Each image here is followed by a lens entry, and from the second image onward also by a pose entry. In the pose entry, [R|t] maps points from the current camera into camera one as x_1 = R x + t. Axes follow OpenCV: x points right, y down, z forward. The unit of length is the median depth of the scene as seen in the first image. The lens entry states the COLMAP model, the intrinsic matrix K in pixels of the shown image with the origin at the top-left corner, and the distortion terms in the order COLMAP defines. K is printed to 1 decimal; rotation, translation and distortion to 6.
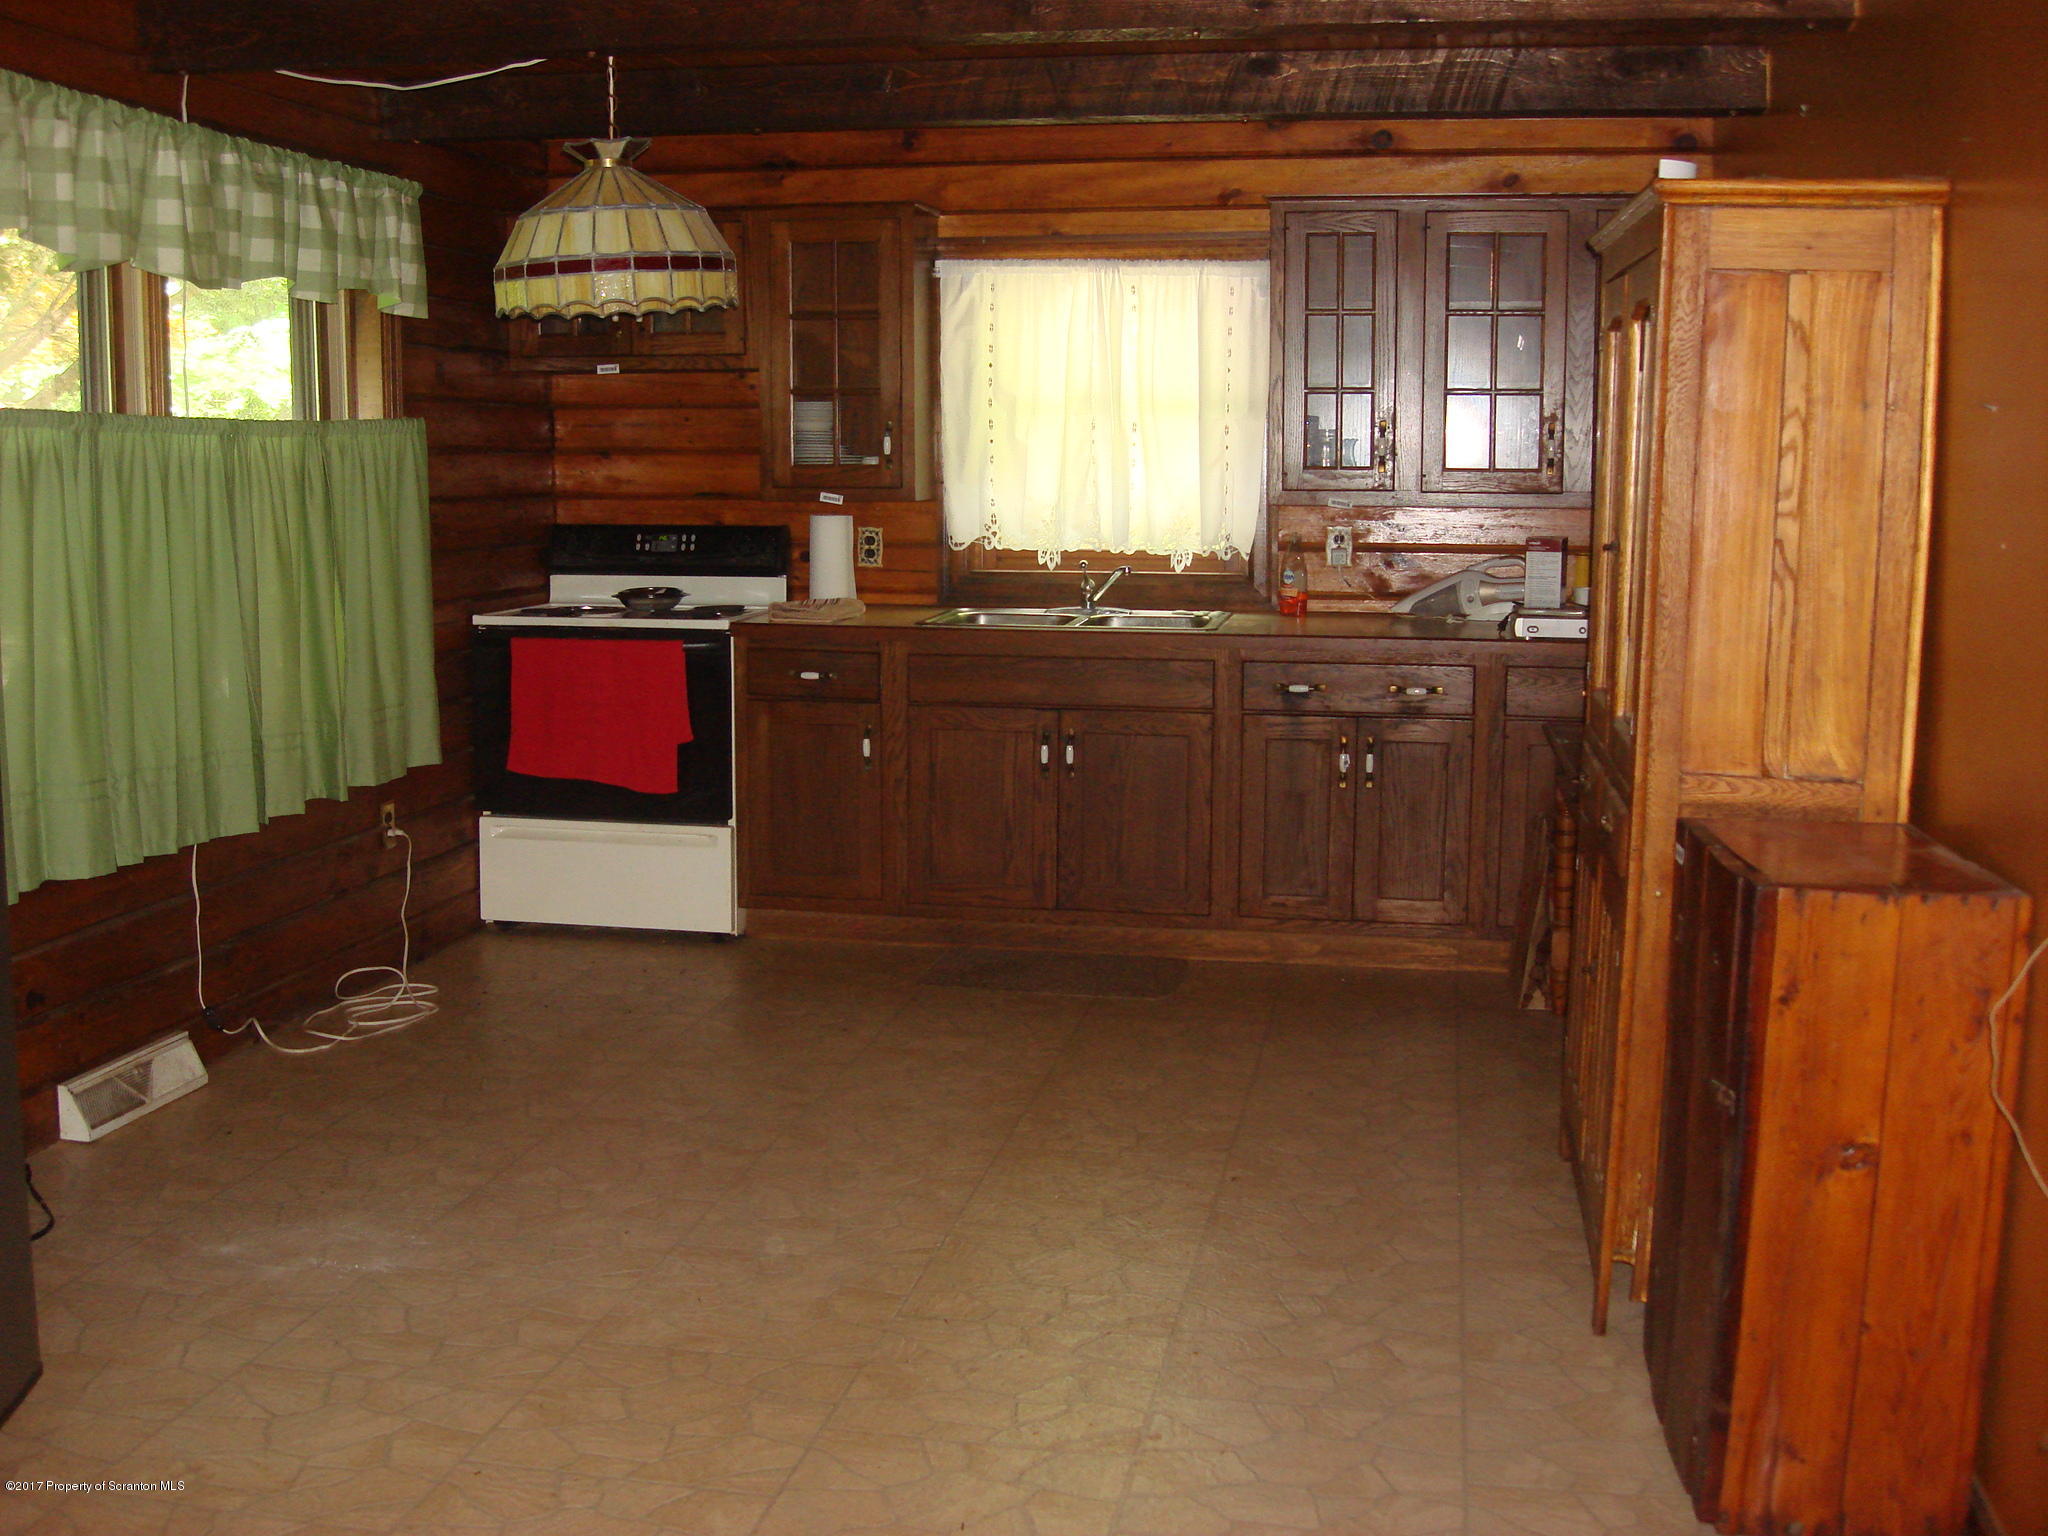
lens RADIAL K [[2302.1, 0, 1024.0], [0, 2302.1, 768.0], [0, 0, 1]] dist [-0.100446, -0.027725]
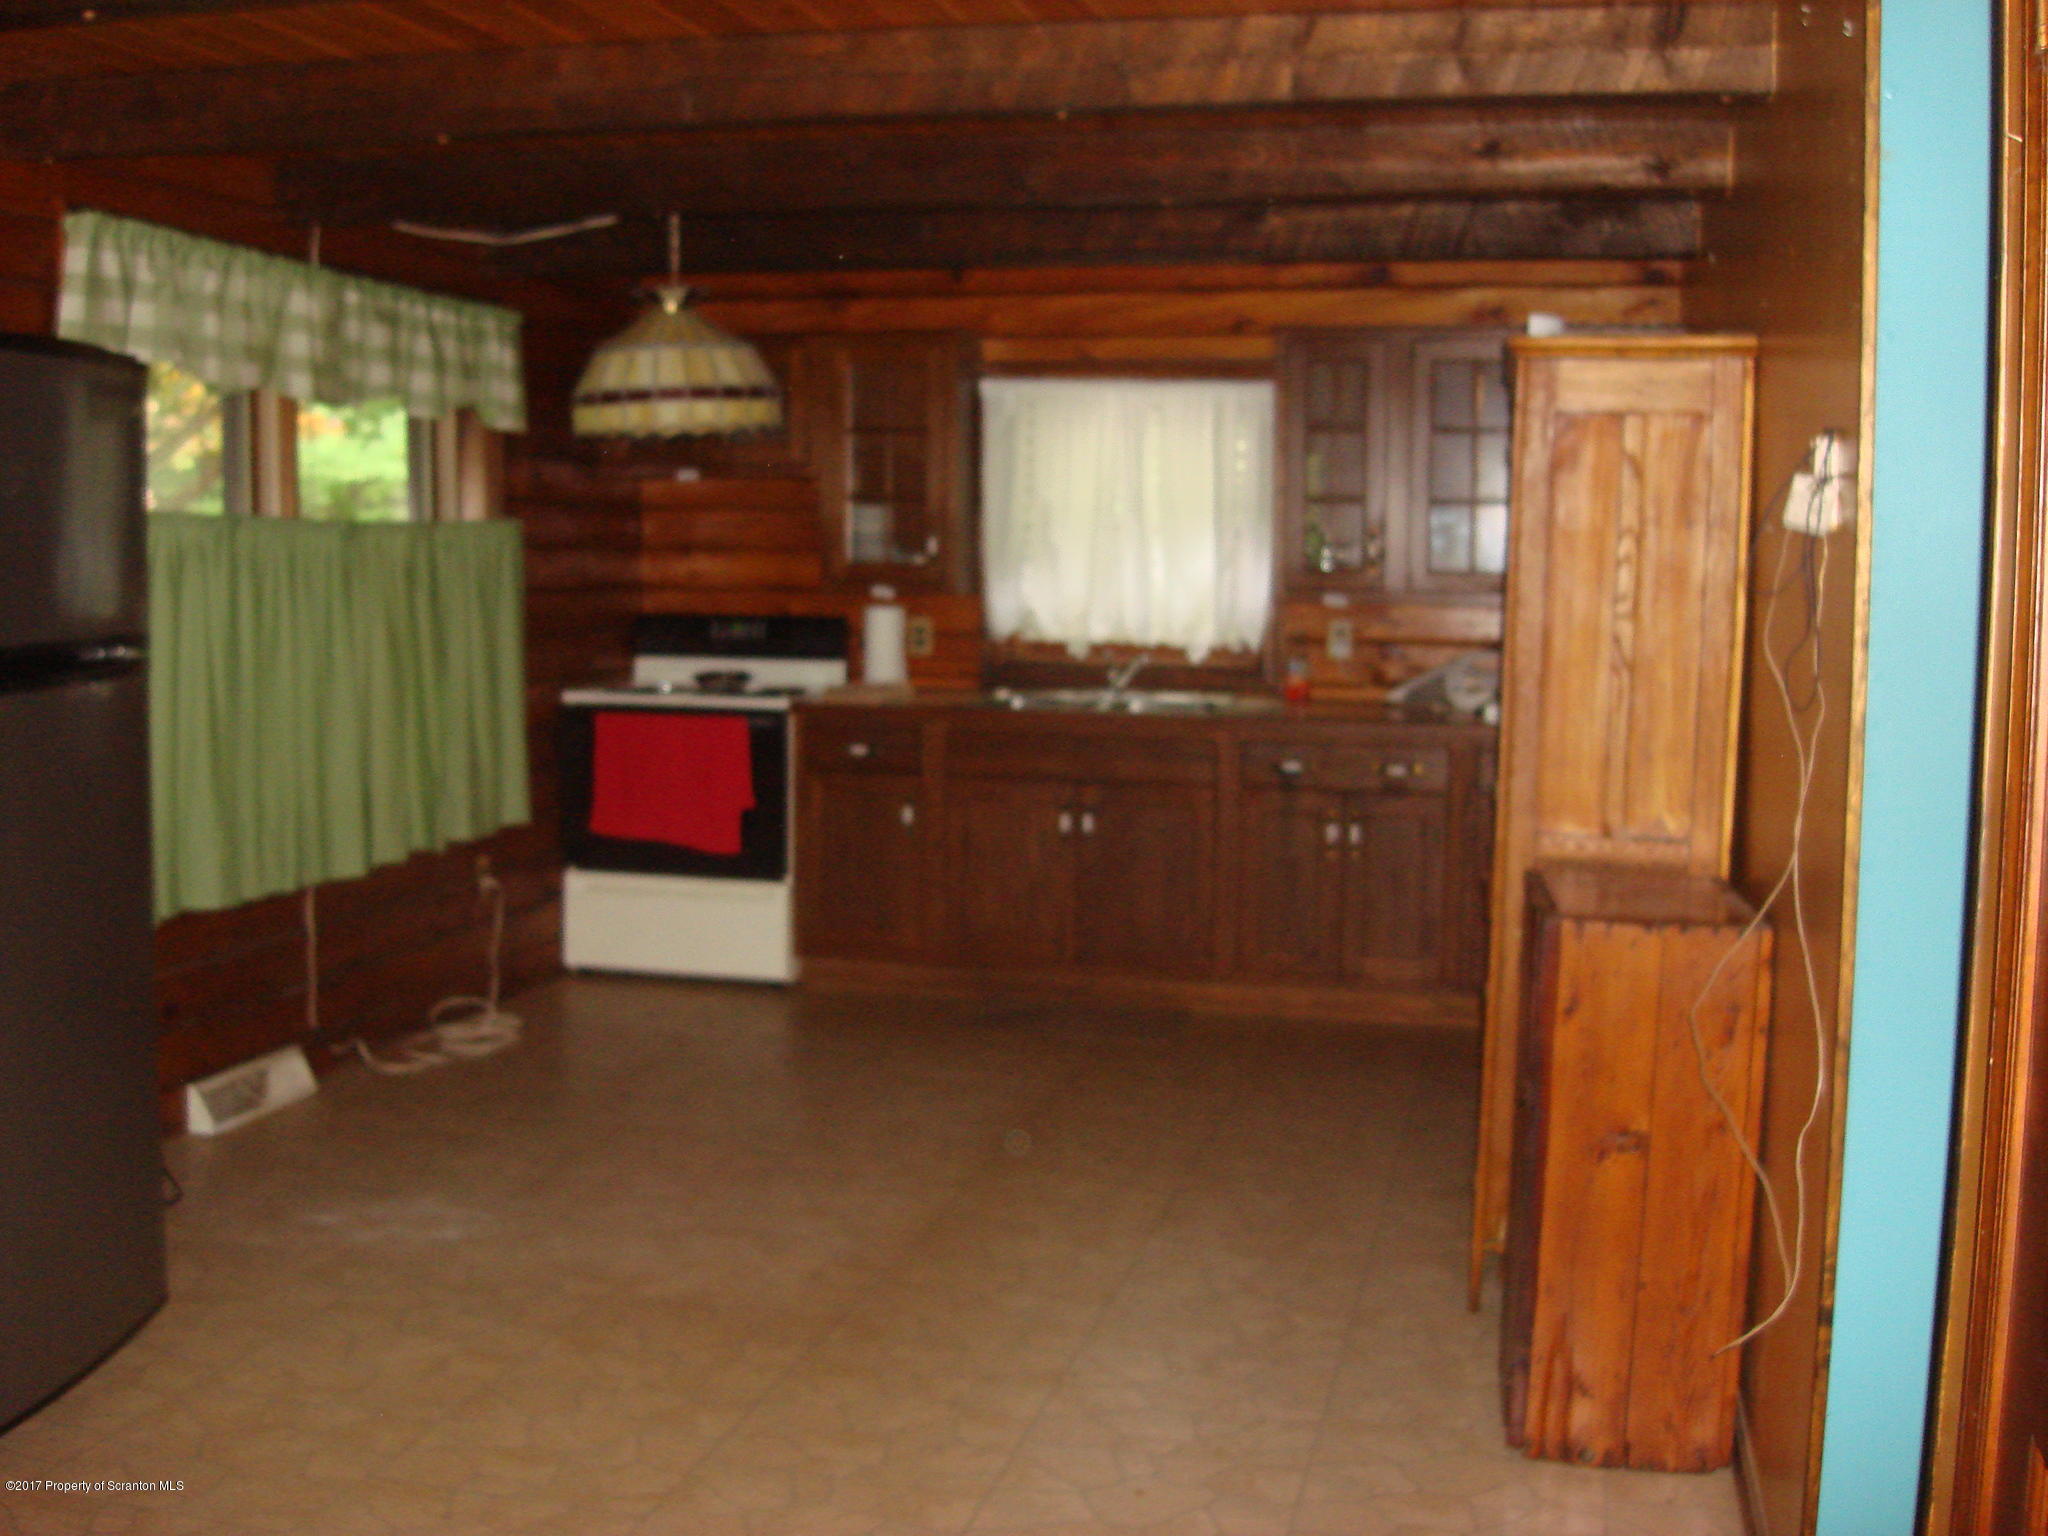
lens RADIAL K [[2302.1, 0, 1024.0], [0, 2302.1, 768.0], [0, 0, 1]] dist [-0.100446, -0.027725]
pose [[0.998454, 0.012940, -0.054053, 0.058147], [-0.015019, 0.999156, -0.038243, 0.012269], [0.053513, 0.038995, 0.997805, -0.137616]]
